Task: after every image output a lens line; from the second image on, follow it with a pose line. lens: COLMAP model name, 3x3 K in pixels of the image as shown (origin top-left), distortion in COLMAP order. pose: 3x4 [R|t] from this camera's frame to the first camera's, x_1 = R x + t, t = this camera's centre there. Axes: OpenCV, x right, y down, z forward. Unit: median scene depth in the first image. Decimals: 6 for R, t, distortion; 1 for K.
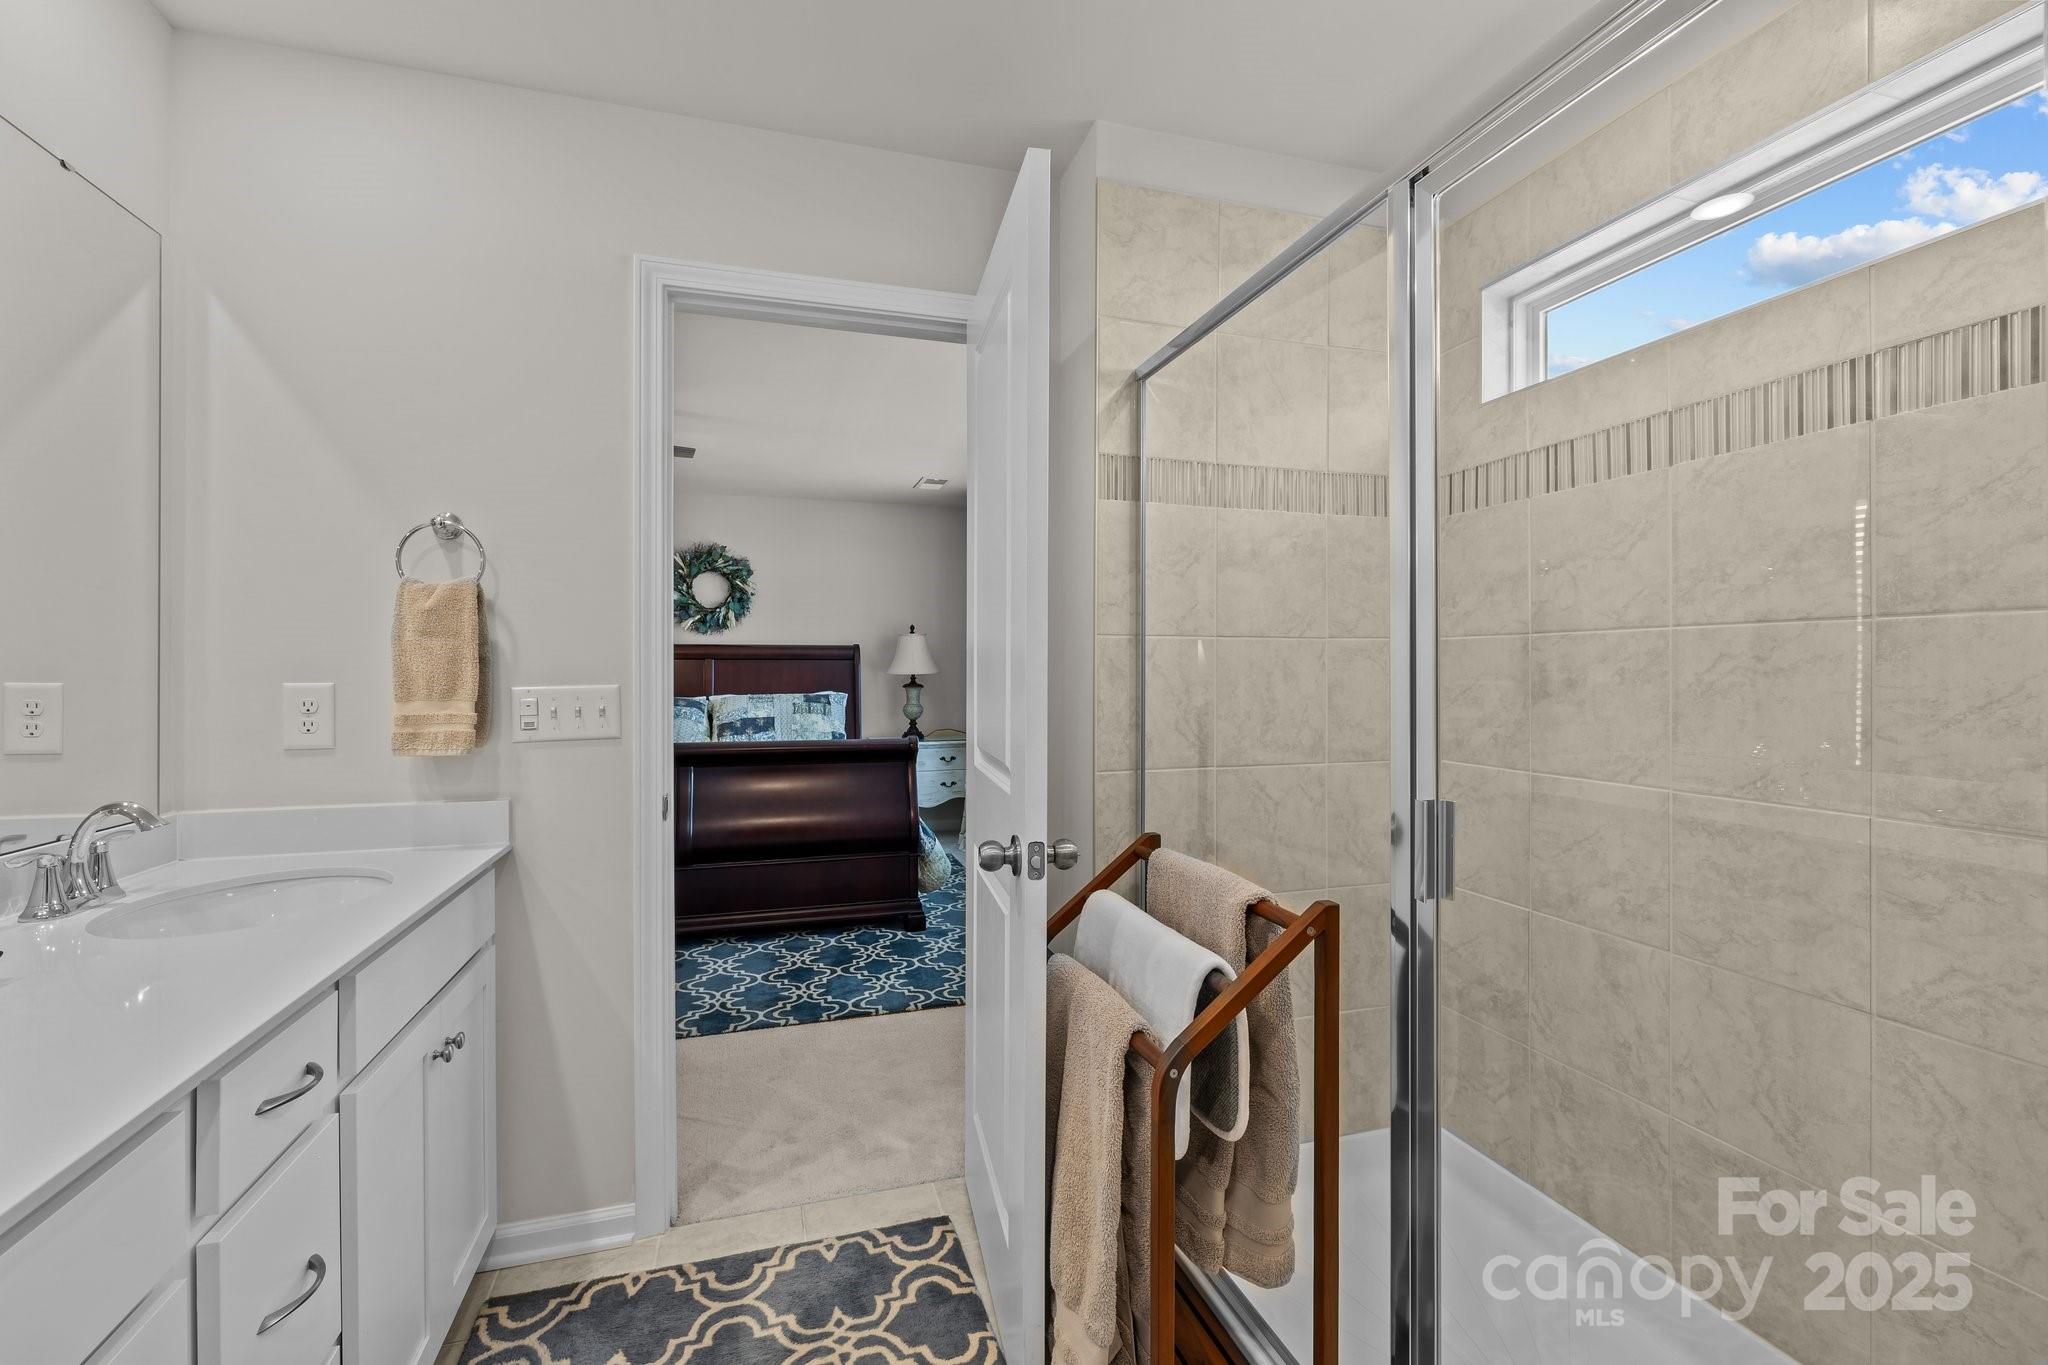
lens RADIAL K [[878.1, 0, 1025.7], [0, 878.1, 674.9], [0, 0, 1]] dist [0.000273, -0.000348]
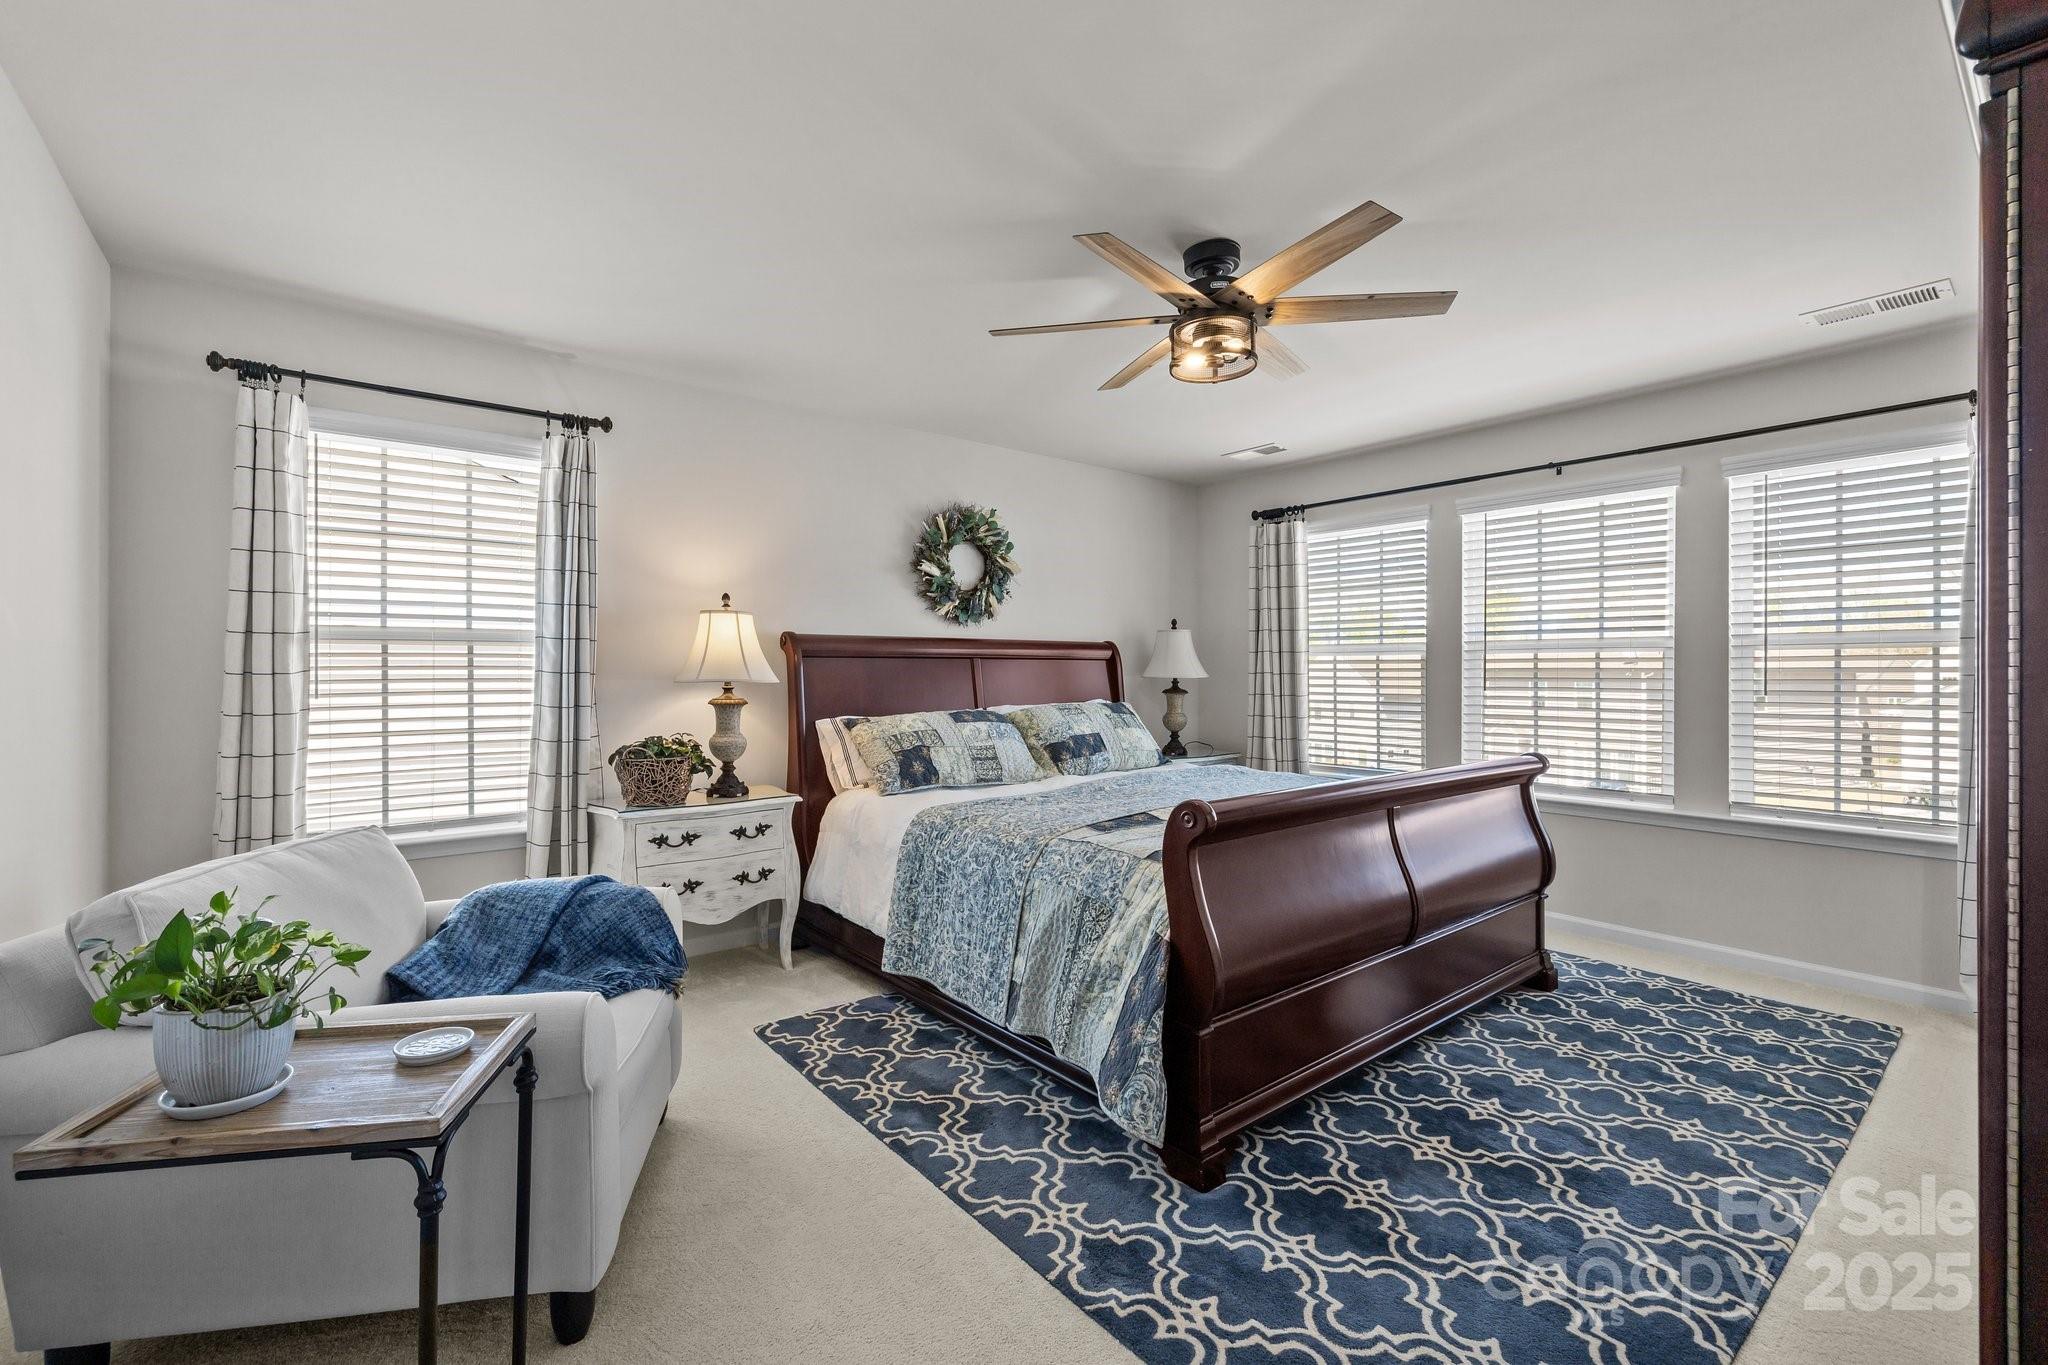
lens RADIAL K [[878.1, 0, 1017.2], [0, 878.1, 674.3], [0, 0, 1]] dist [0.000273, -0.000348]
pose [[0.928120, -0.002971, 0.372270, -0.602461], [0.005861, 0.999961, -0.006632, 0.000702], [-0.372236, 0.008337, 0.928101, 0.287532]]
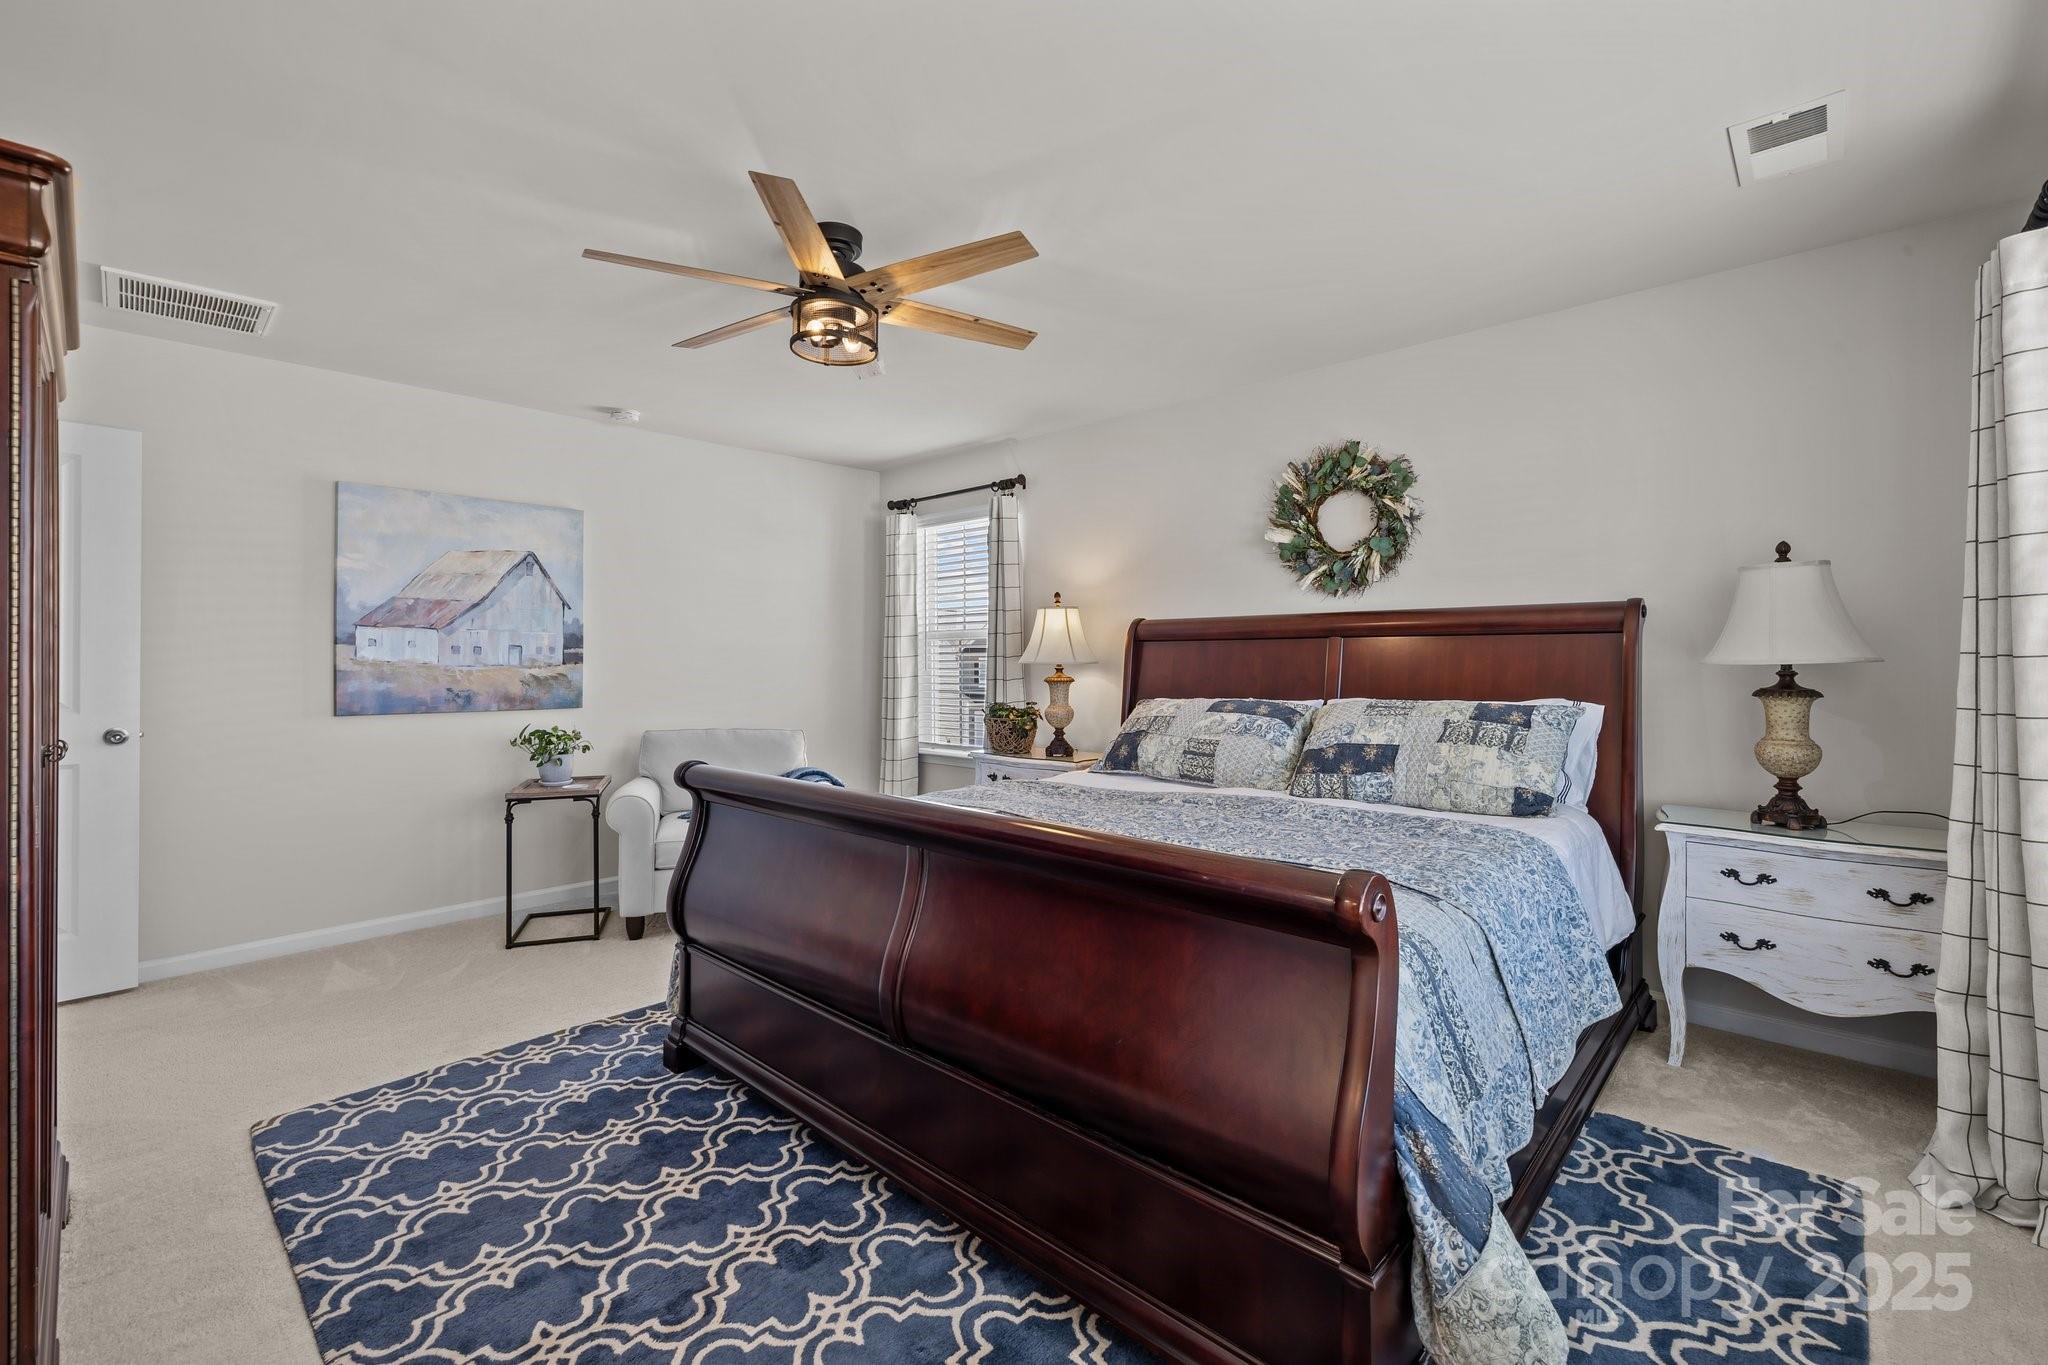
lens RADIAL K [[878.1, 0, 1008.1], [0, 878.1, 655.6], [0, 0, 1]] dist [0.000273, -0.000348]
pose [[0.485795, -0.003823, -0.874064, 0.051377], [-0.002027, 0.999983, -0.005500, -0.001715], [0.874070, 0.004443, 0.485779, 0.512571]]
